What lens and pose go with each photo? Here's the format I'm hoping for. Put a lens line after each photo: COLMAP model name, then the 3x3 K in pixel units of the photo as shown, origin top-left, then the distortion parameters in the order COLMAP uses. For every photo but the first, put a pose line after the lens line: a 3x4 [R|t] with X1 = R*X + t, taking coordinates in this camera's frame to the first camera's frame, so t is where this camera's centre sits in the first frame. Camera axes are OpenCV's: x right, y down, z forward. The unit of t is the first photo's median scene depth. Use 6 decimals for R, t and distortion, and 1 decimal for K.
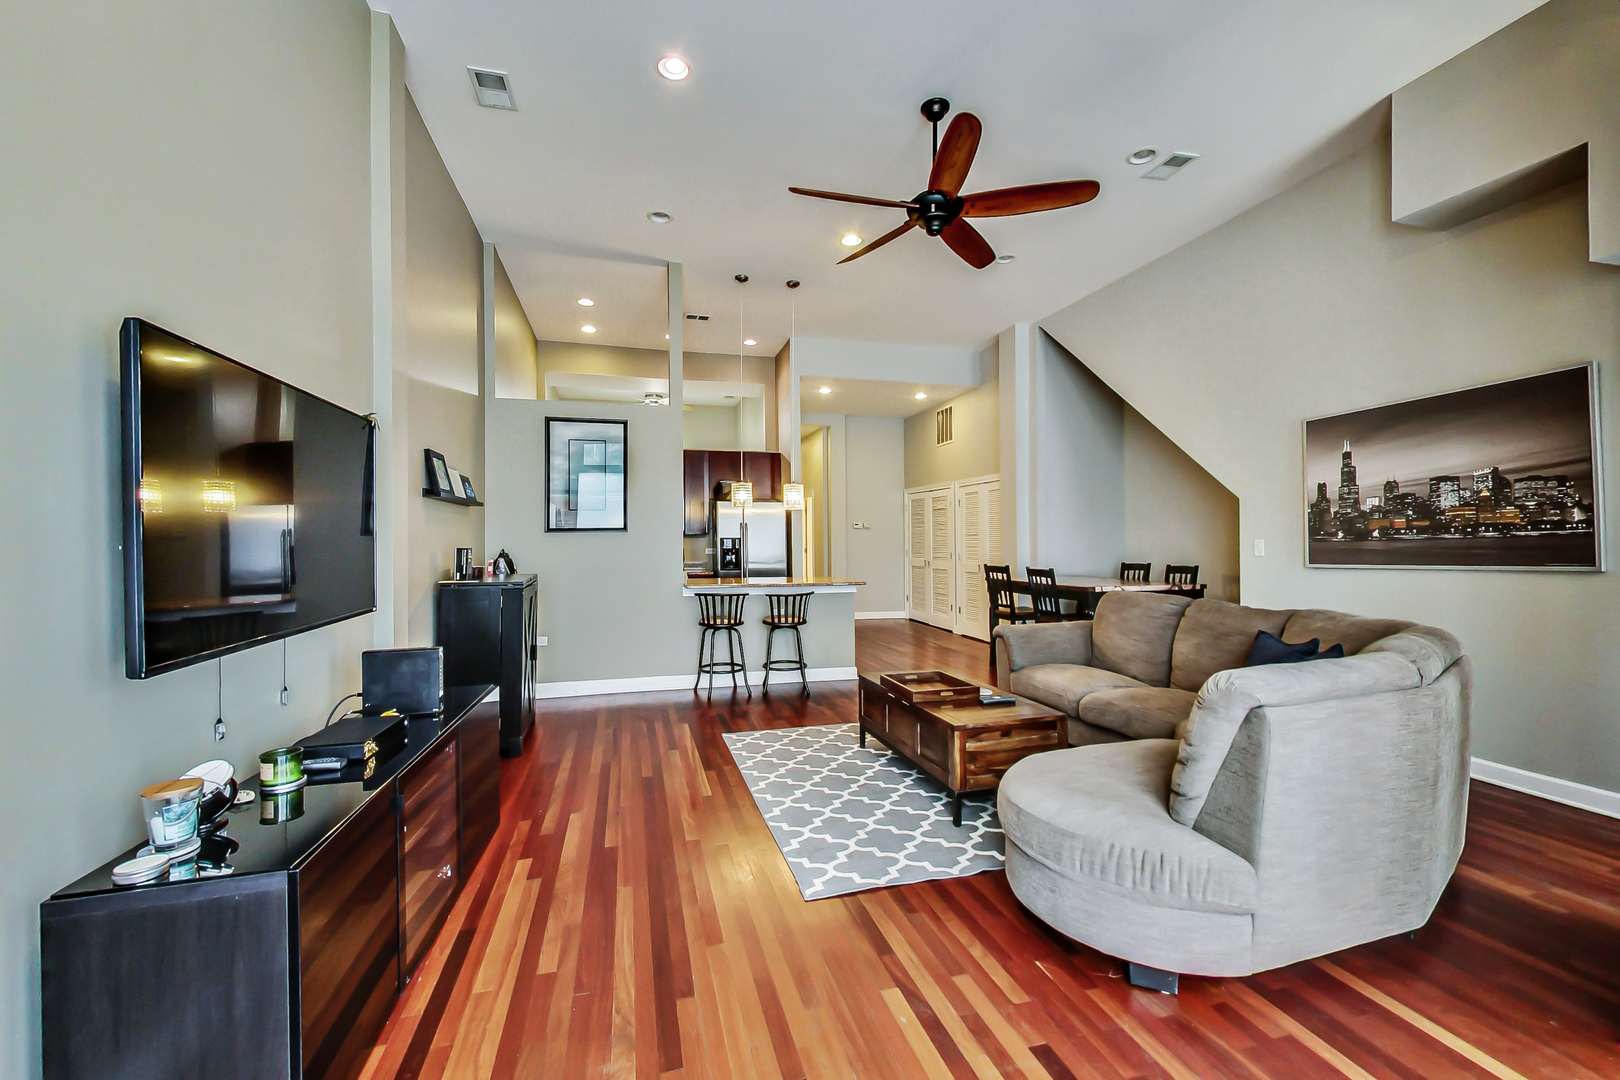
lens RADIAL K [[657.4, 0, 798.6], [0, 657.4, 530.4], [0, 0, 1]] dist [-0.001123, 0.000100]
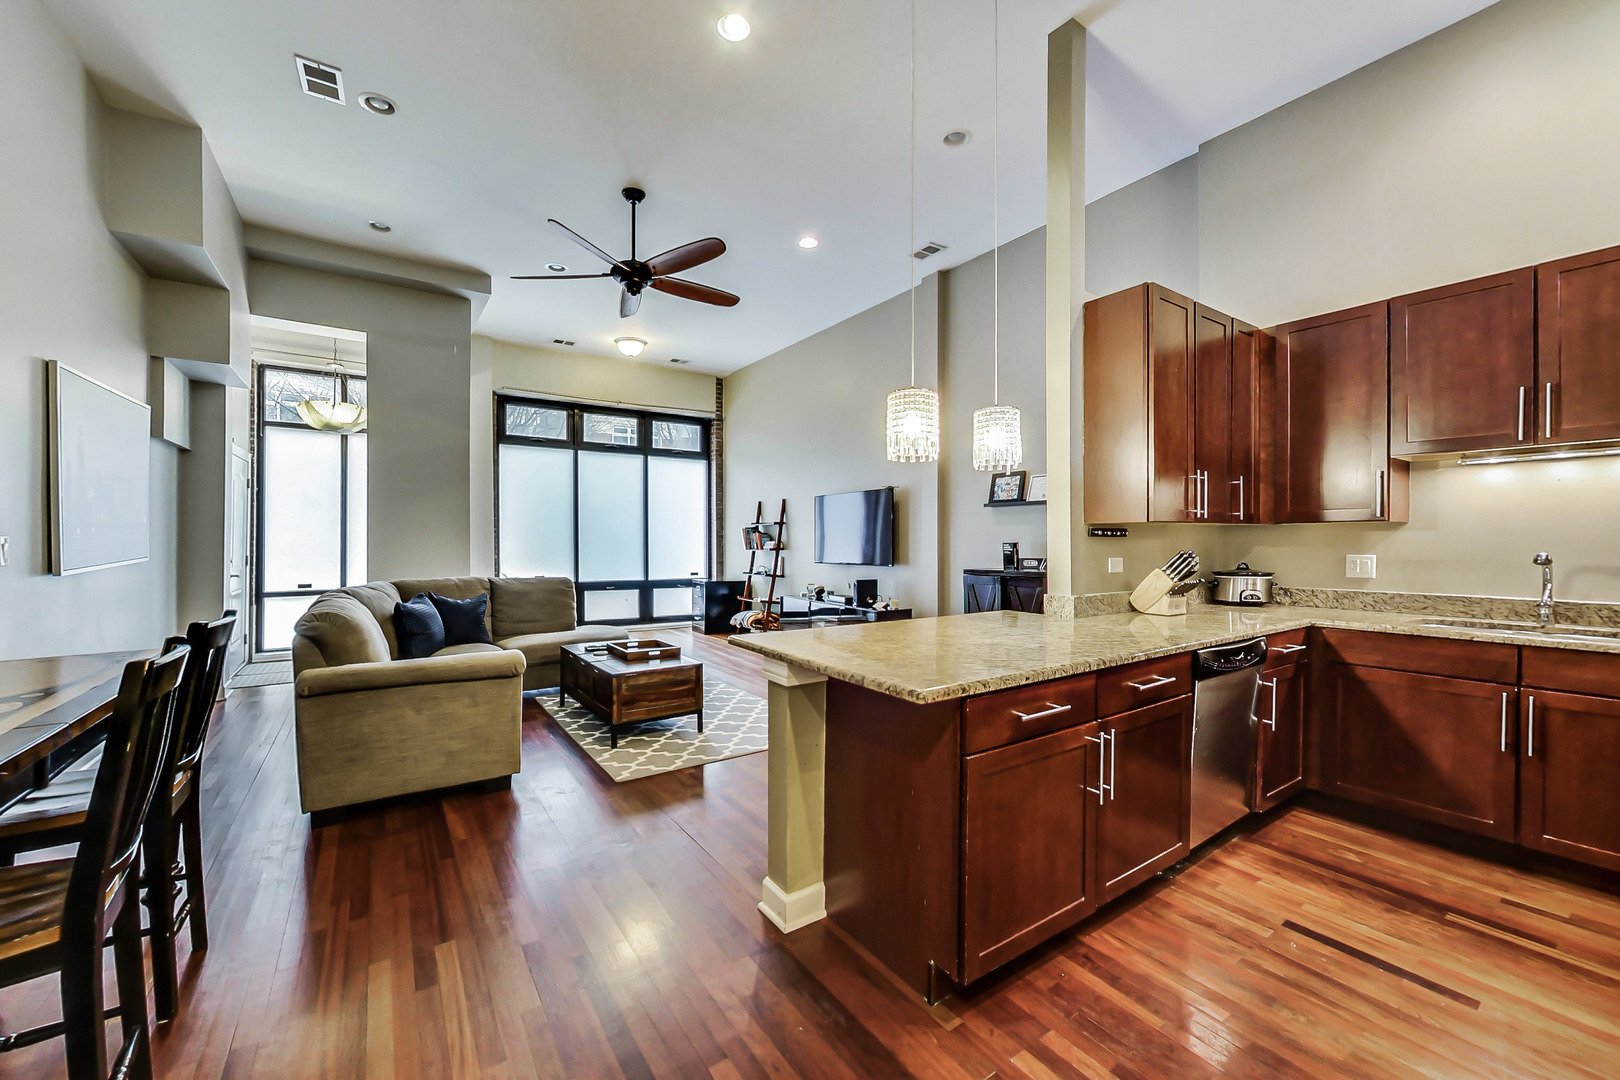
lens RADIAL K [[631.2, 0, 799.1], [0, 631.2, 541.6], [0, 0, 1]] dist [-0.004286, 0.001036]
pose [[-0.943752, 0.001487, -0.330650, 0.273299], [0.005753, 0.999912, -0.011925, 0.033624], [0.330604, -0.013156, -0.943678, 1.988337]]
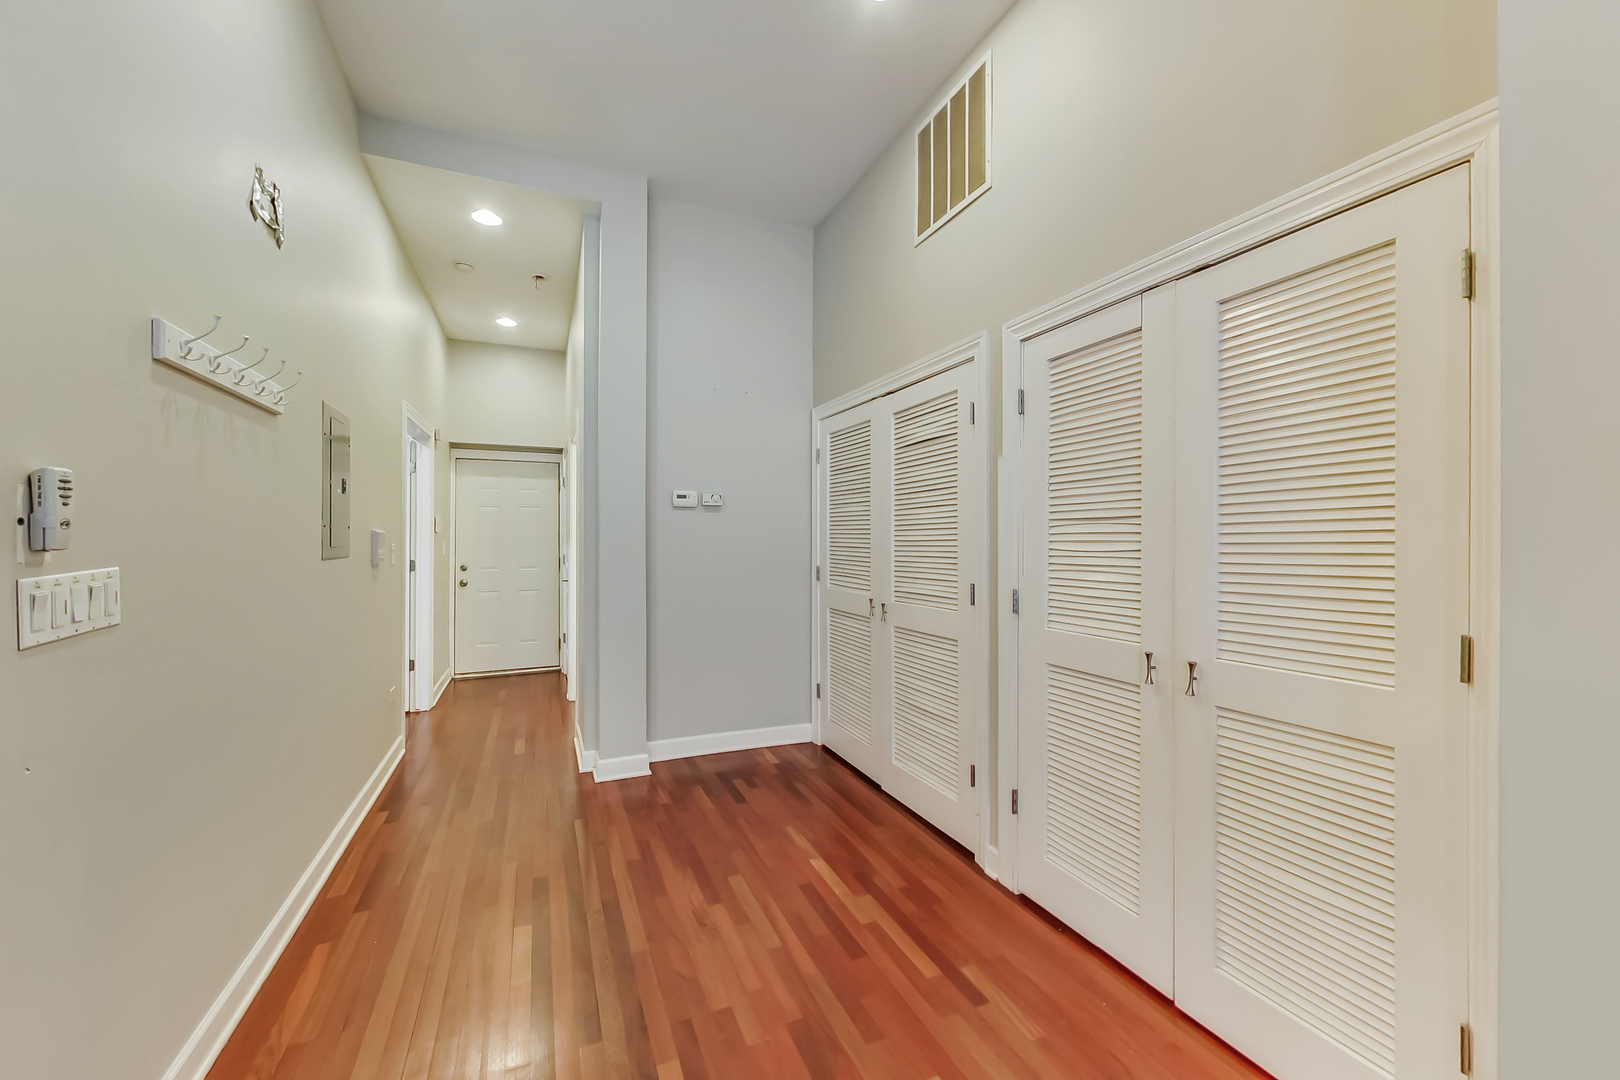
lens RADIAL K [[631.2, 0, 803.7], [0, 631.2, 544.7], [0, 0, 1]] dist [-0.004286, 0.001036]
pose [[0.988517, 0.001538, 0.151101, 0.264901], [-0.005022, 0.999730, 0.022679, 0.023510], [-0.151025, -0.023177, 0.988258, 1.675163]]
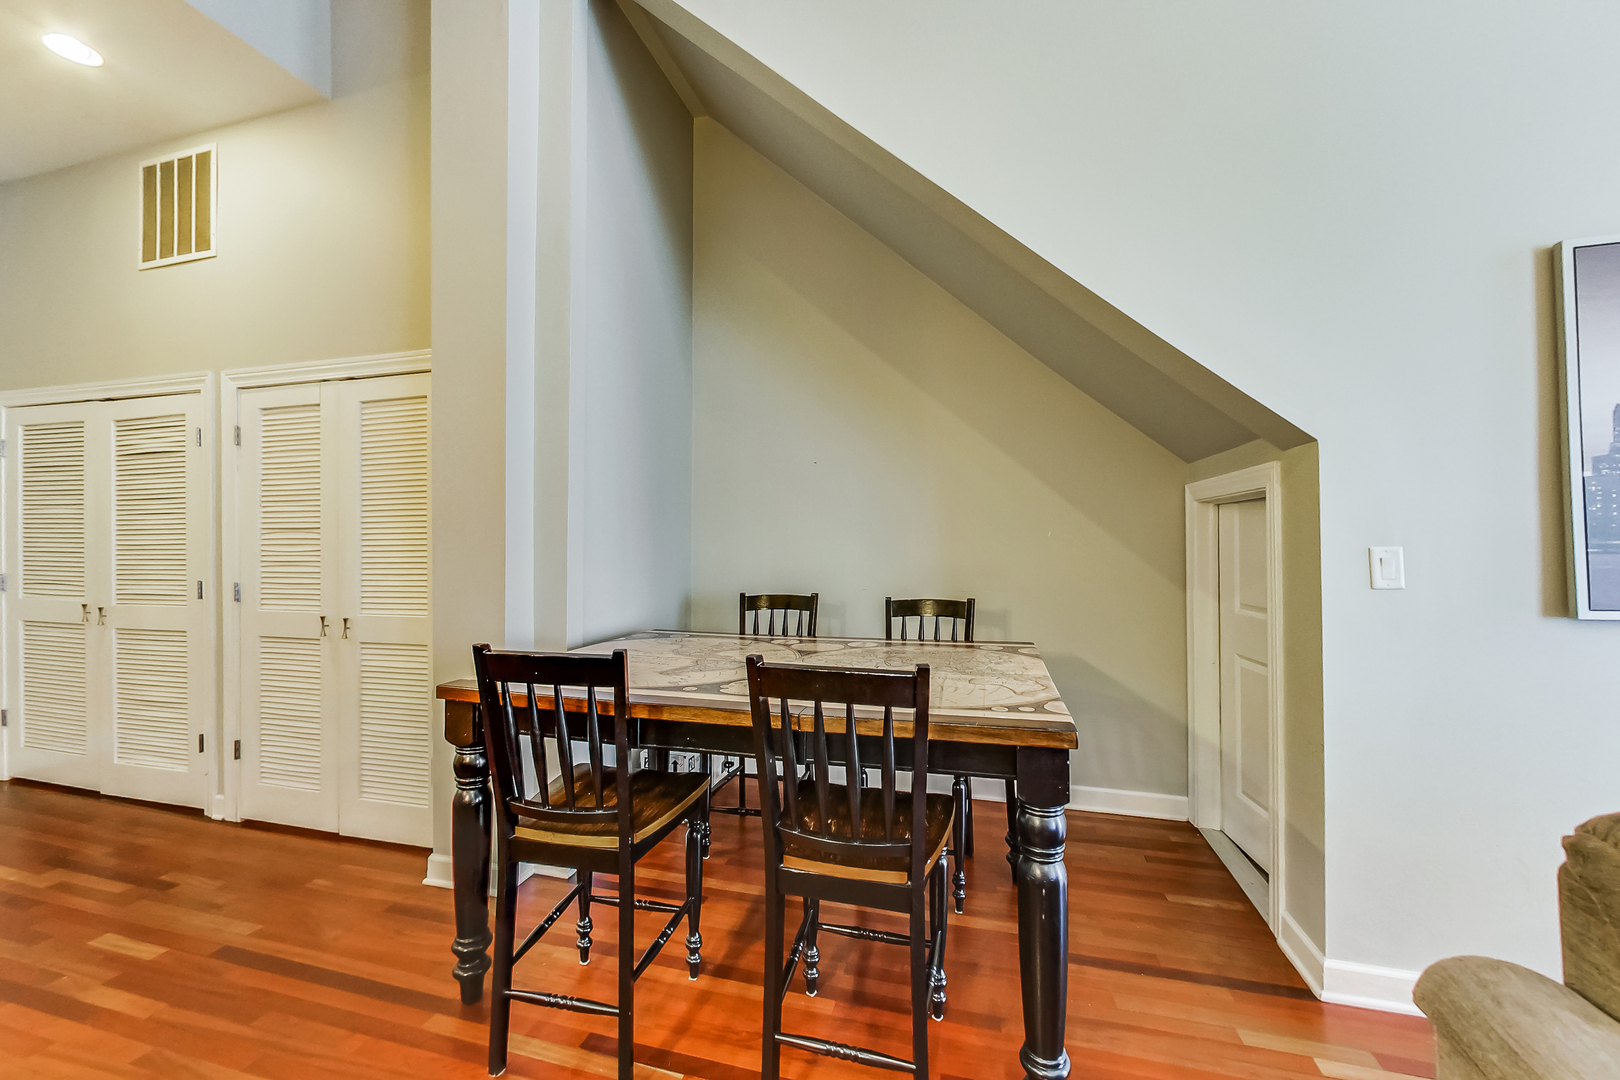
lens RADIAL K [[631.2, 0, 810.8], [0, 631.2, 546.1], [0, 0, 1]] dist [-0.004286, 0.001036]
pose [[0.494843, 0.001844, 0.868981, 0.237778], [-0.015322, 0.999861, 0.006604, 0.018931], [-0.868847, -0.016583, 0.494802, 1.278504]]
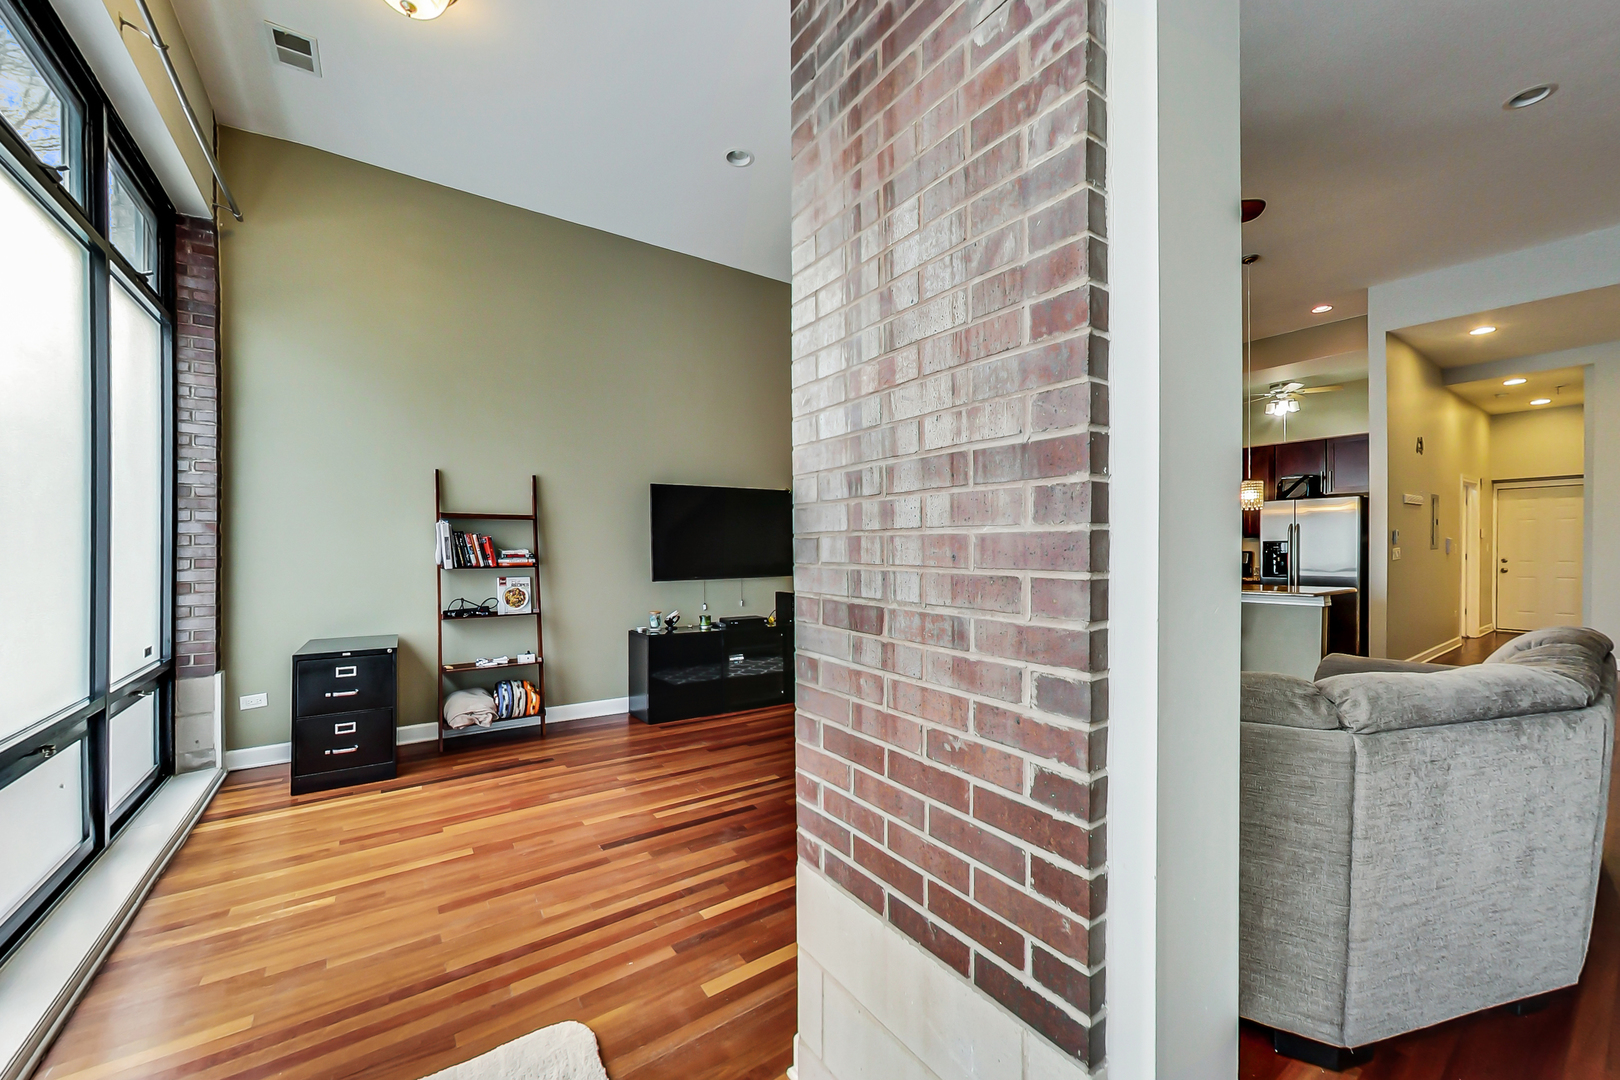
lens RADIAL K [[595.8, 0, 799.3], [0, 595.8, 547.3], [0, 0, 1]] dist [-0.002382, -0.000311]
pose [[0.338507, 0.000133, -0.940964, 0.822765], [0.019077, 0.999793, 0.007004, 0.005165], [0.940770, -0.020321, 0.338435, 0.220087]]
